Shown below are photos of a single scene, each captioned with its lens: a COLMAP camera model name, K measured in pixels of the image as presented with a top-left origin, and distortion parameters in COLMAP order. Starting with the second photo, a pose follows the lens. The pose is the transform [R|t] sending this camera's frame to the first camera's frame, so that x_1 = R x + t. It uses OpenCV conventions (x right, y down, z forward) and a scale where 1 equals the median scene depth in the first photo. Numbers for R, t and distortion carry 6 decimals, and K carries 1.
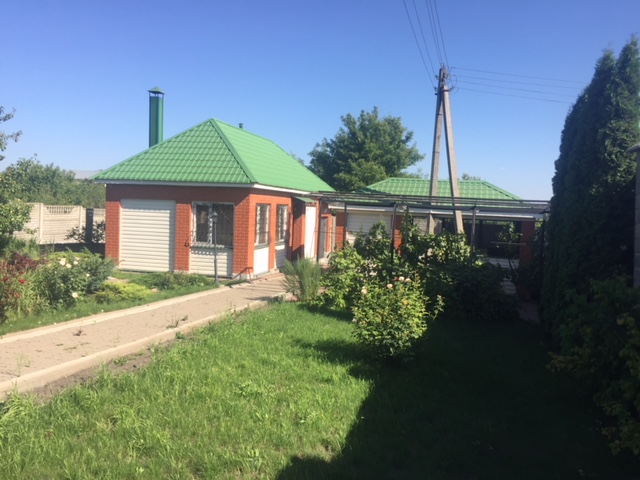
lens RADIAL K [[544.0, 0, 320.0], [0, 544.0, 240.0], [0, 0, 1]] dist [0.065031, -0.109142]
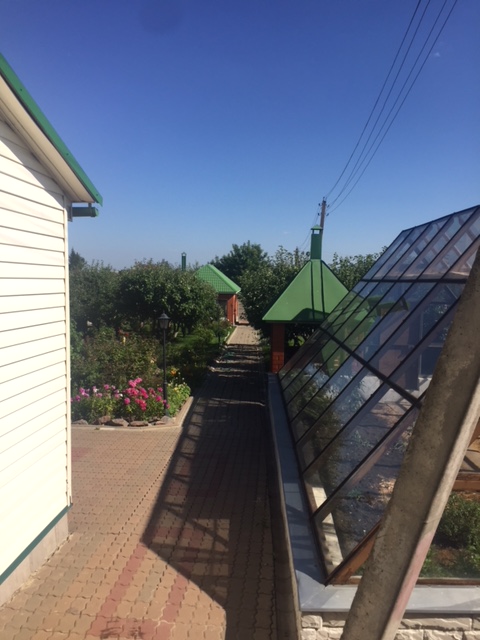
lens RADIAL K [[544.0, 0, 240.0], [0, 544.0, 320.0], [0, 0, 1]] dist [0.065031, -0.109142]
pose [[0.985172, -0.039836, 0.166880, -0.442393], [0.034742, 0.998840, 0.033335, -0.028024], [-0.168014, -0.027043, 0.985414, -1.572133]]
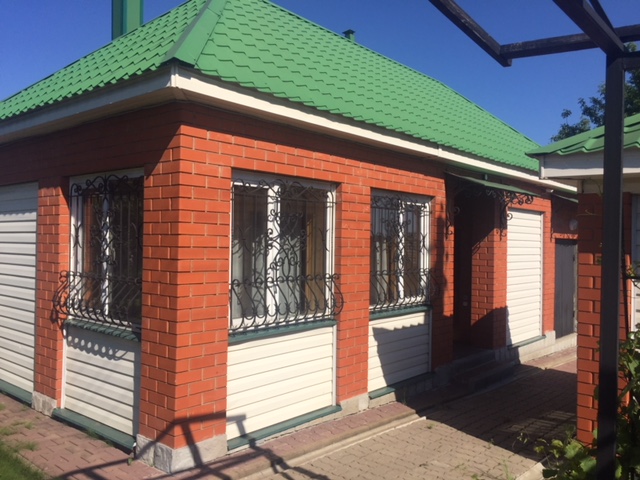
lens RADIAL K [[544.0, 0, 320.0], [0, 544.0, 240.0], [0, 0, 1]] dist [0.065031, -0.109142]
pose [[0.893042, -0.024840, -0.449286, 0.032239], [-0.007890, 0.997457, -0.070830, -0.011903], [0.449903, 0.066799, 0.890576, 0.663166]]
